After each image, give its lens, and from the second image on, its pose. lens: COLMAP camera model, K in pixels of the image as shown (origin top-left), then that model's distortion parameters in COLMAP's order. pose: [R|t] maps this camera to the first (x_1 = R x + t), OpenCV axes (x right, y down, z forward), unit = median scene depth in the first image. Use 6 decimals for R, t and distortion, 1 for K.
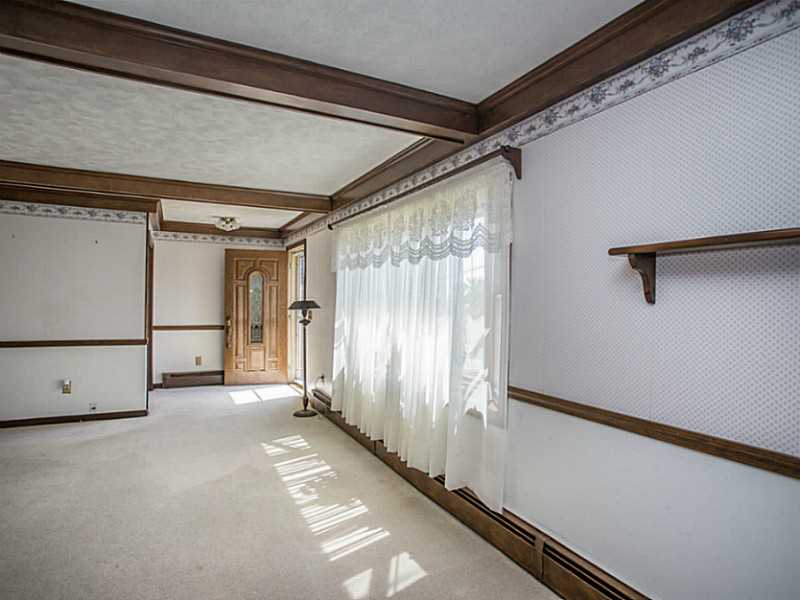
lens RADIAL K [[441.0, 0, 400.0], [0, 441.0, 300.0], [0, 0, 1]] dist [0.000981, -0.000214]
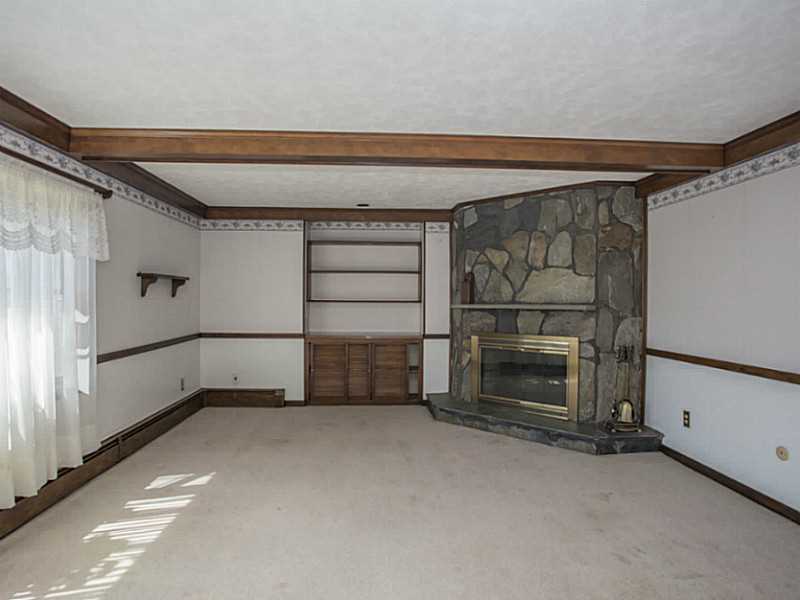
lens RADIAL K [[441.0, 0, 400.0], [0, 441.0, 300.0], [0, 0, 1]] dist [0.000981, -0.000214]
pose [[-0.914339, -0.015651, 0.404647, -1.105347], [-0.011241, 0.999849, 0.013272, -0.010384], [-0.404793, 0.007587, -0.914377, 1.744599]]
